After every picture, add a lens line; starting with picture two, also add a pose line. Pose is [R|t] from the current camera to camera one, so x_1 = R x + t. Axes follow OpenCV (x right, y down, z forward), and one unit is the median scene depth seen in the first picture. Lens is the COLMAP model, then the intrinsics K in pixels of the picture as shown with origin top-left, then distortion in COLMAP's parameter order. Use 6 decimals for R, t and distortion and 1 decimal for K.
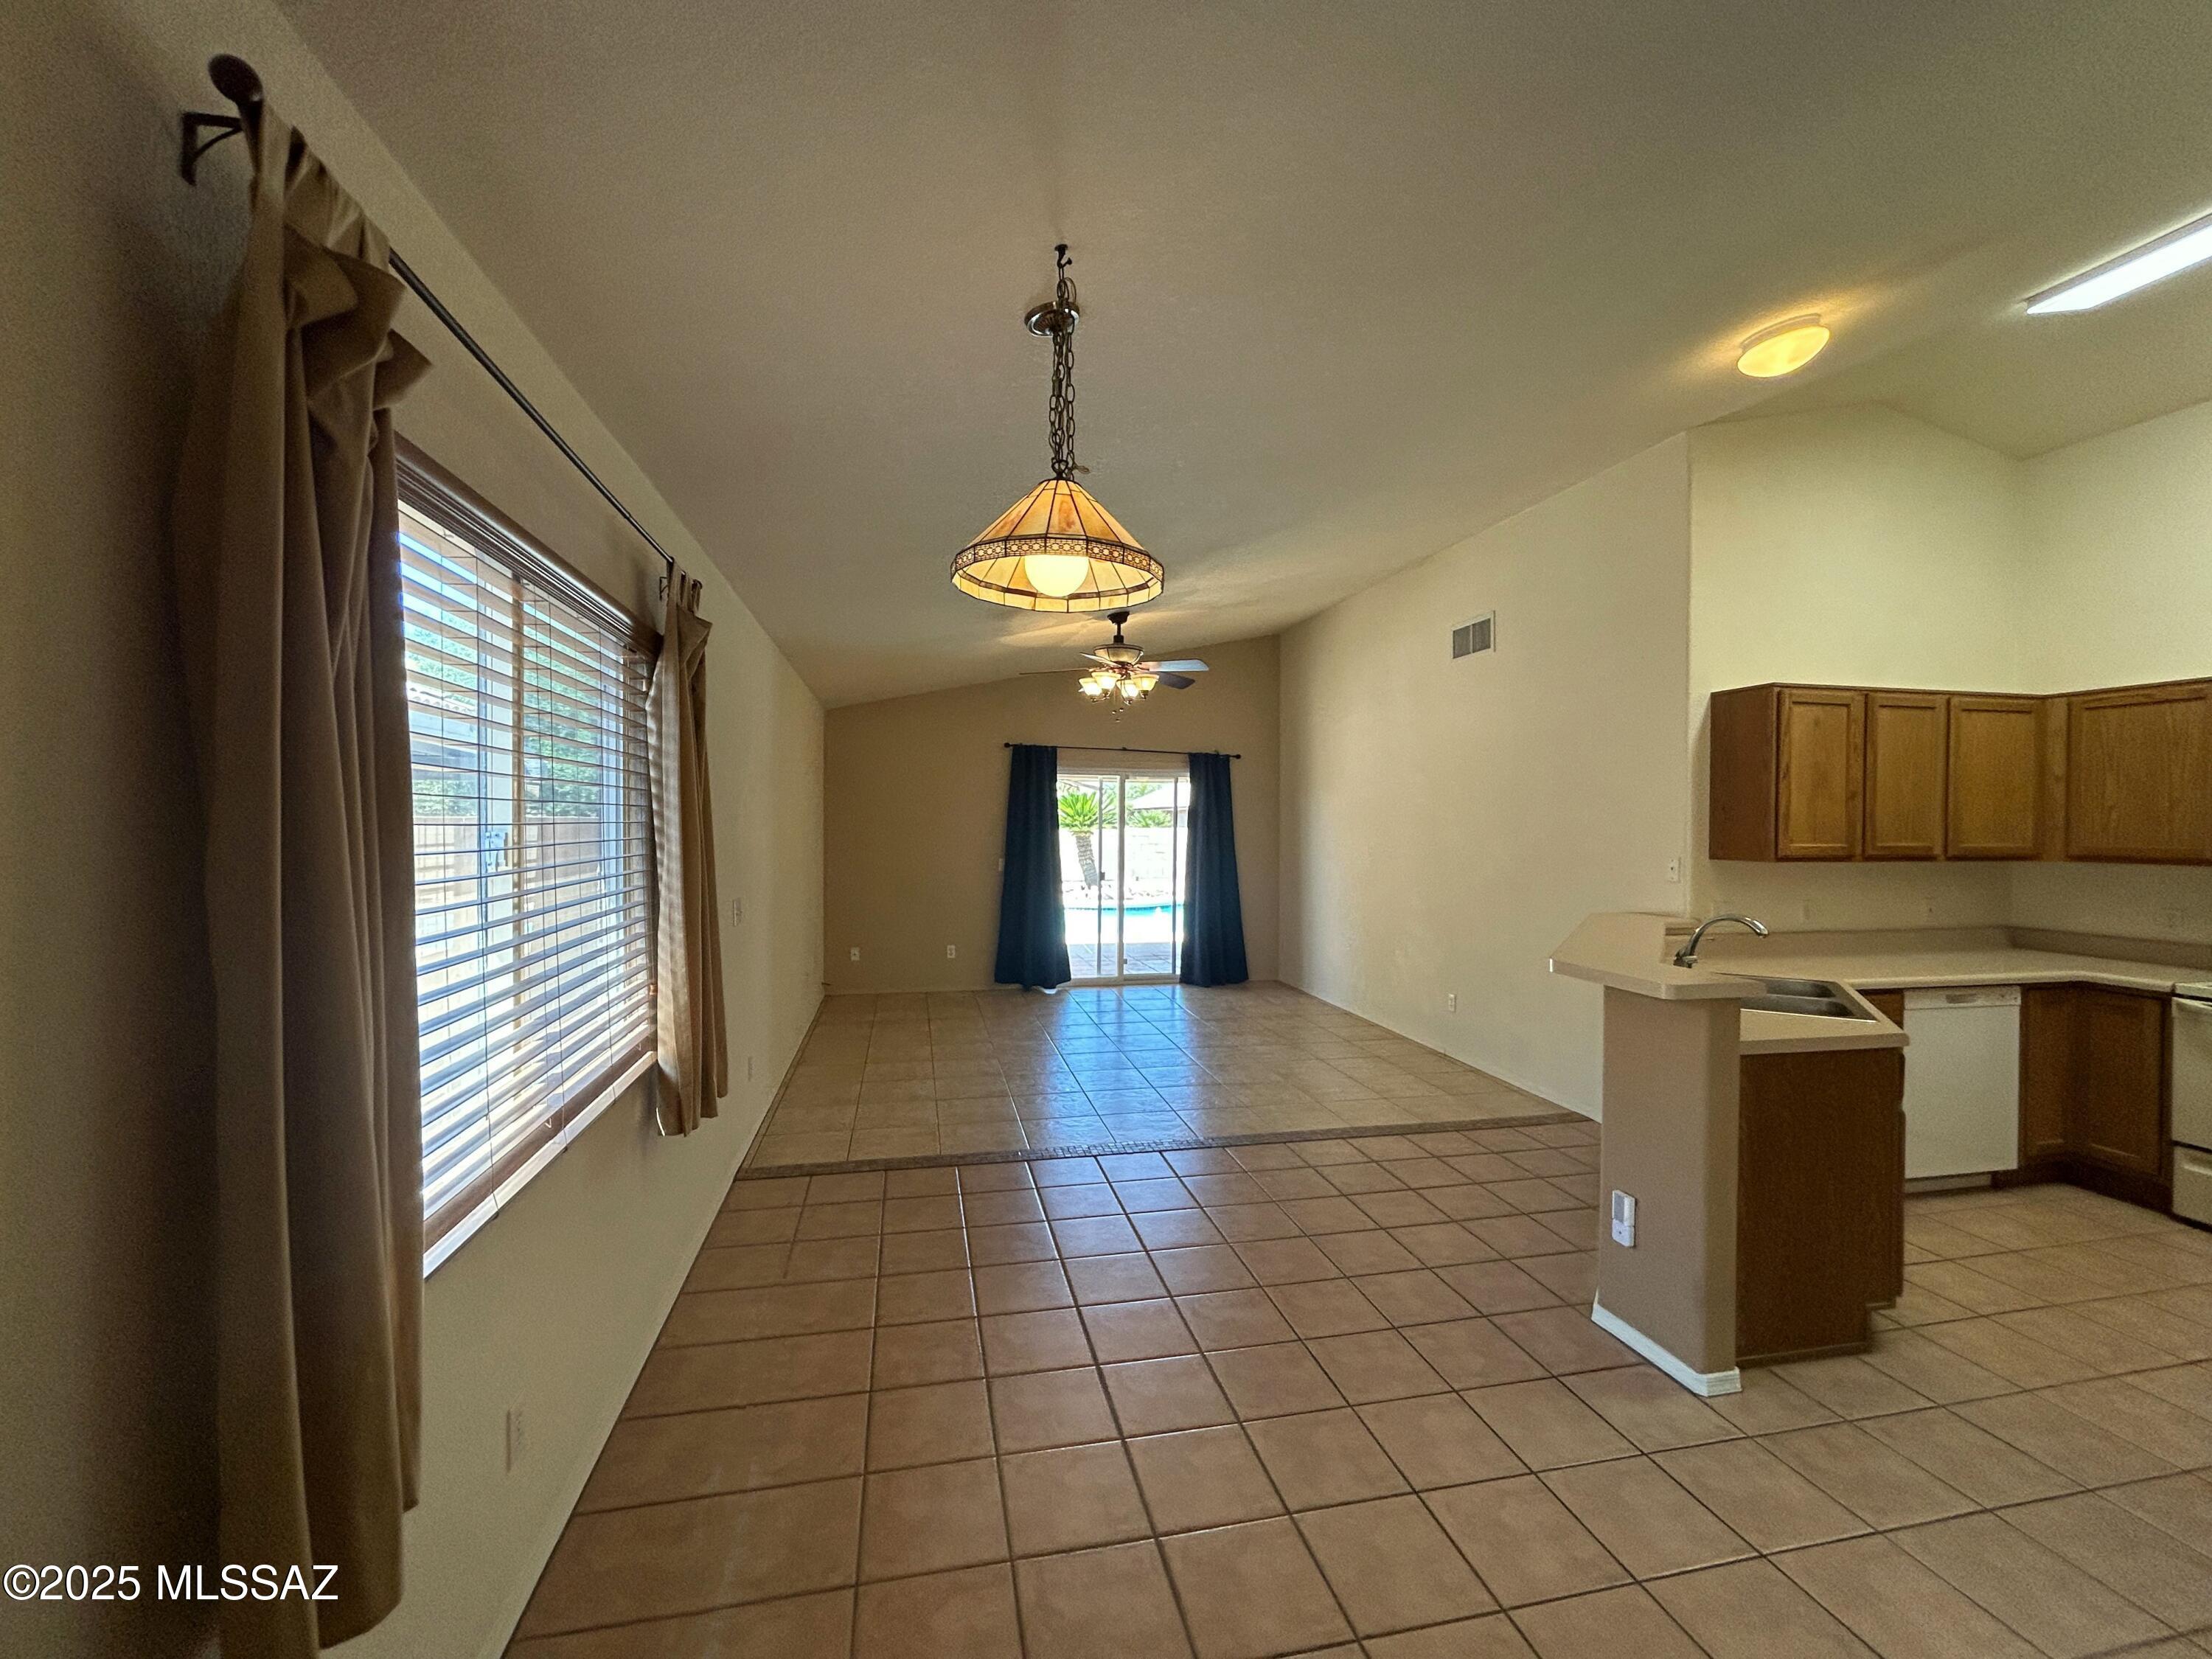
lens RADIAL K [[892.6, 0, 1099.8], [0, 892.6, 834.8], [0, 0, 1]] dist [-0.007108, 0.002480]
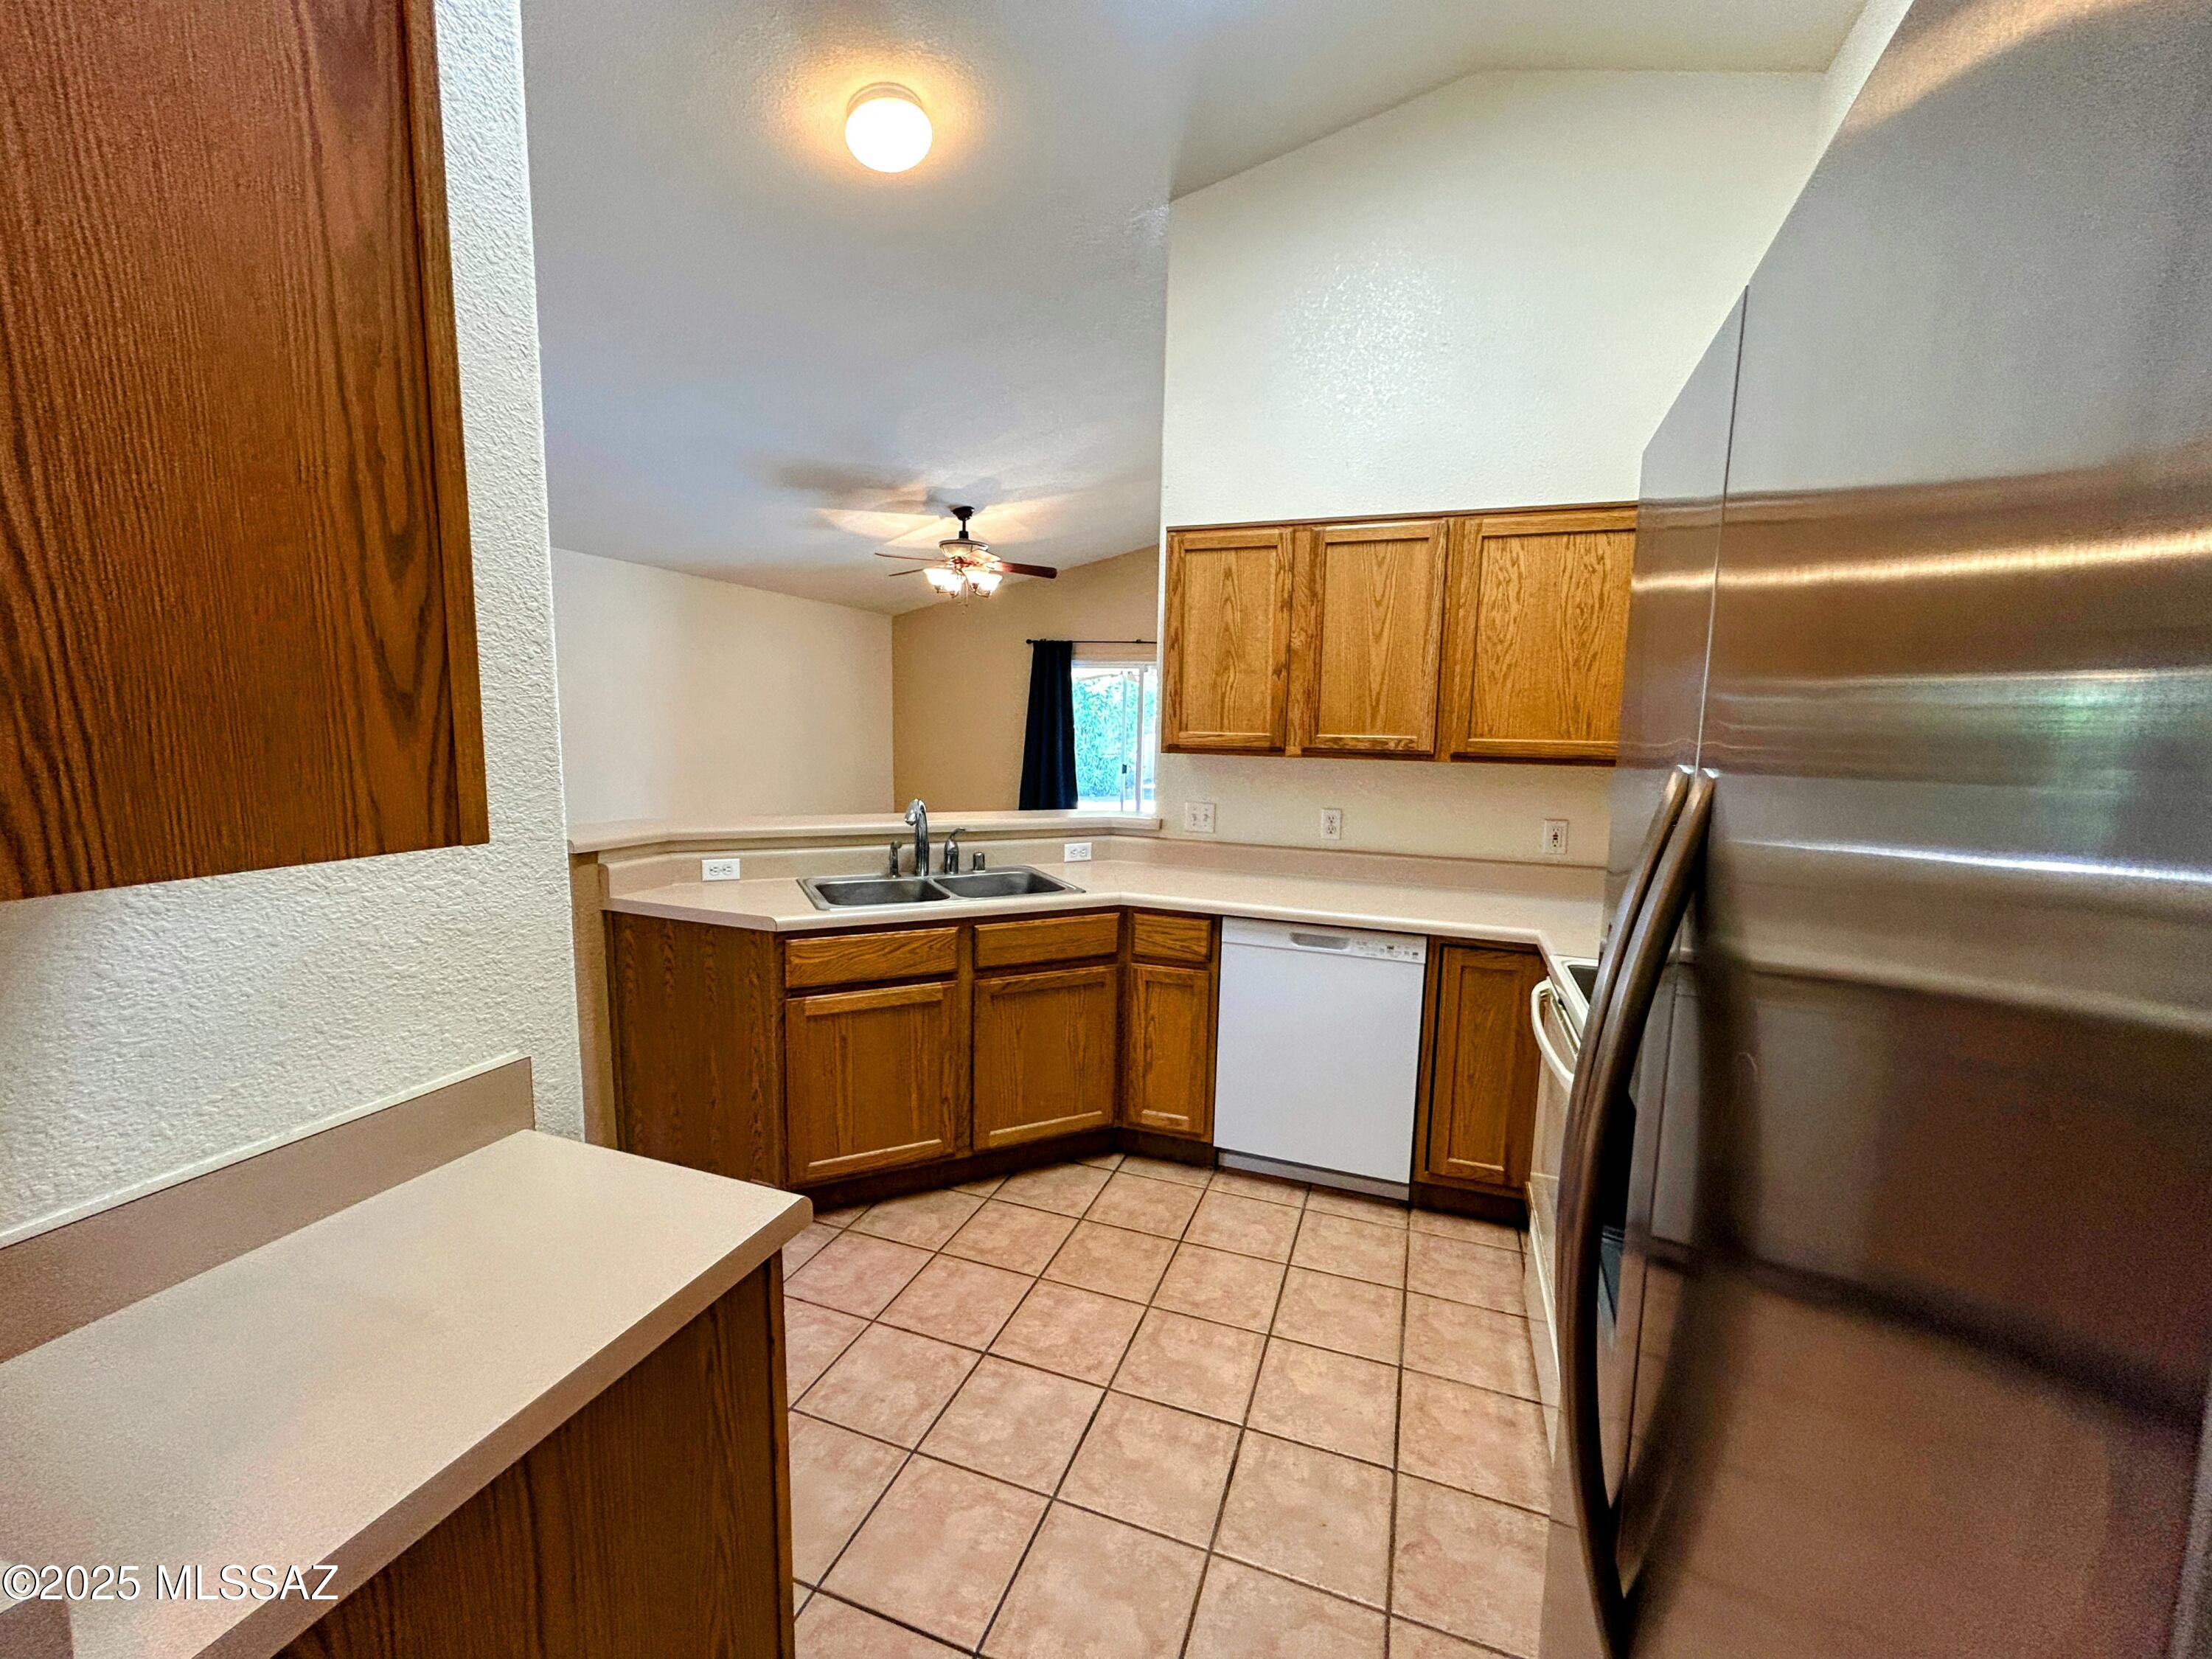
lens RADIAL K [[892.6, 0, 1106.0], [0, 892.6, 828.9], [0, 0, 1]] dist [-0.007108, 0.002480]
pose [[0.846320, 0.074564, -0.527430, 1.091735], [-0.020837, 0.994031, 0.107094, 0.013006], [0.532267, -0.079645, 0.842822, 0.255498]]
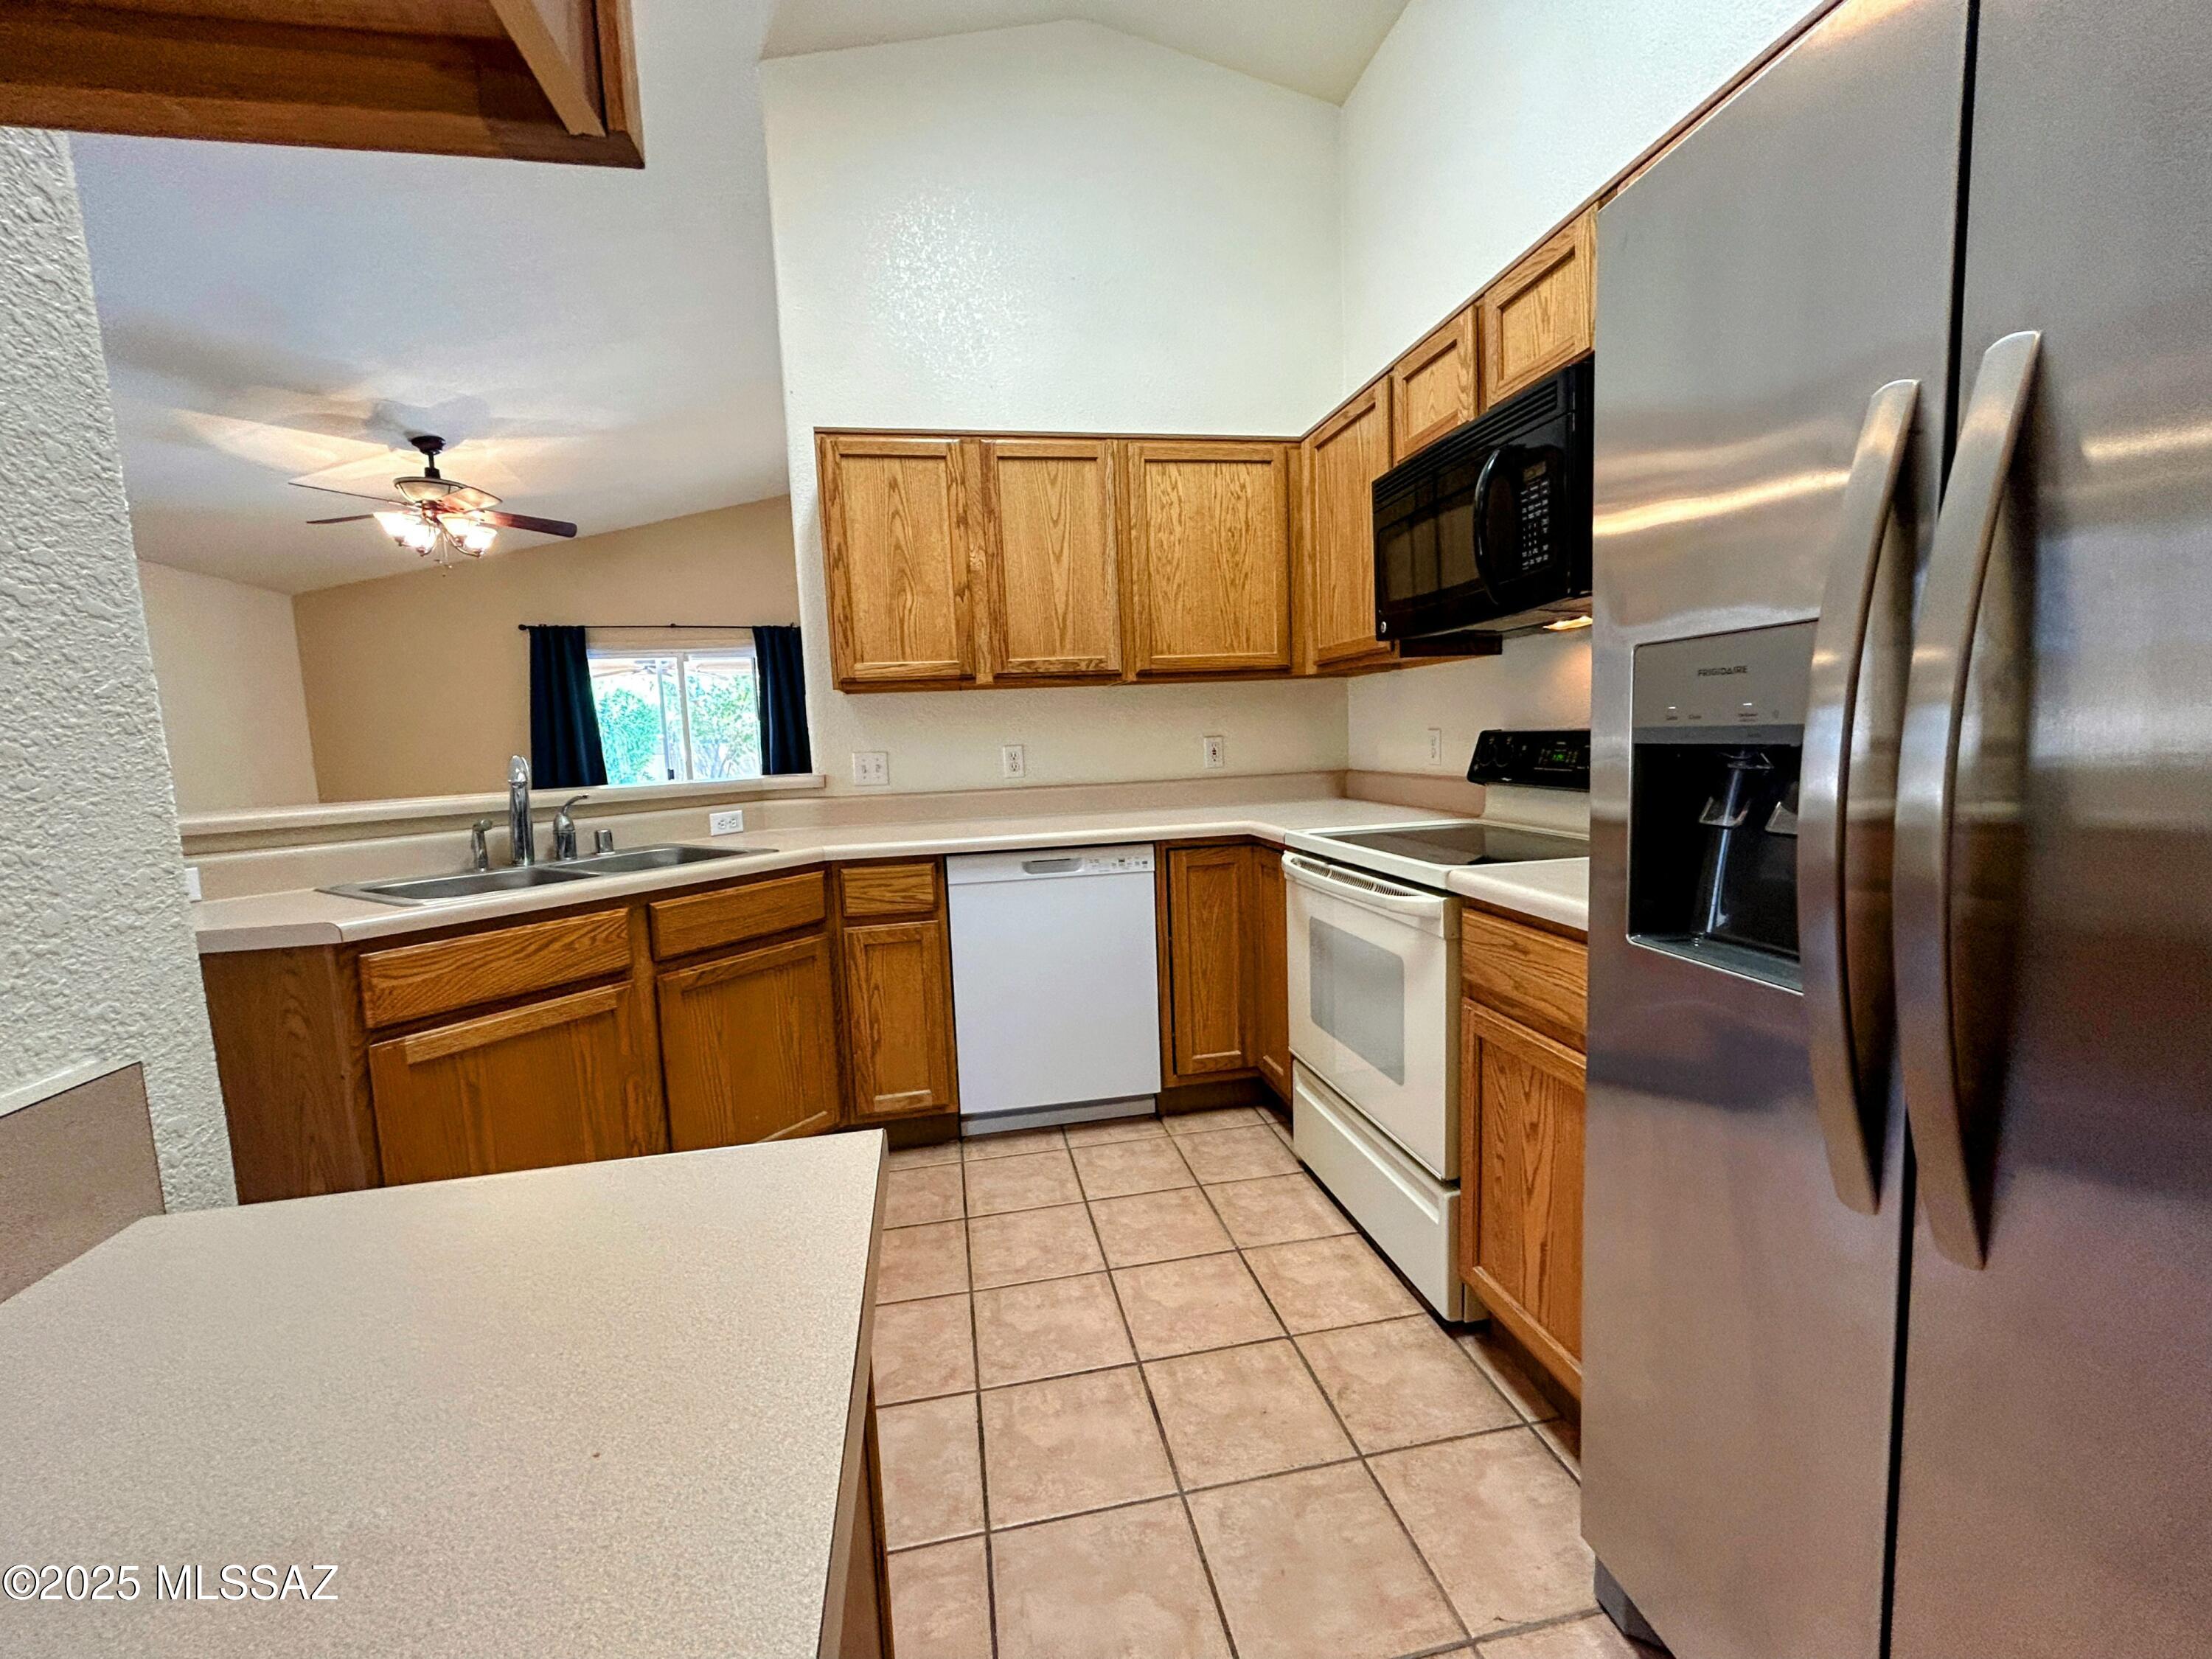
lens RADIAL K [[892.6, 0, 1104.6], [0, 892.6, 829.2], [0, 0, 1]] dist [-0.007108, 0.002480]
pose [[0.998568, -0.045804, -0.027638, 0.935604], [0.048179, 0.994549, 0.092469, 0.082298], [0.023252, -0.093669, 0.995332, 0.264697]]
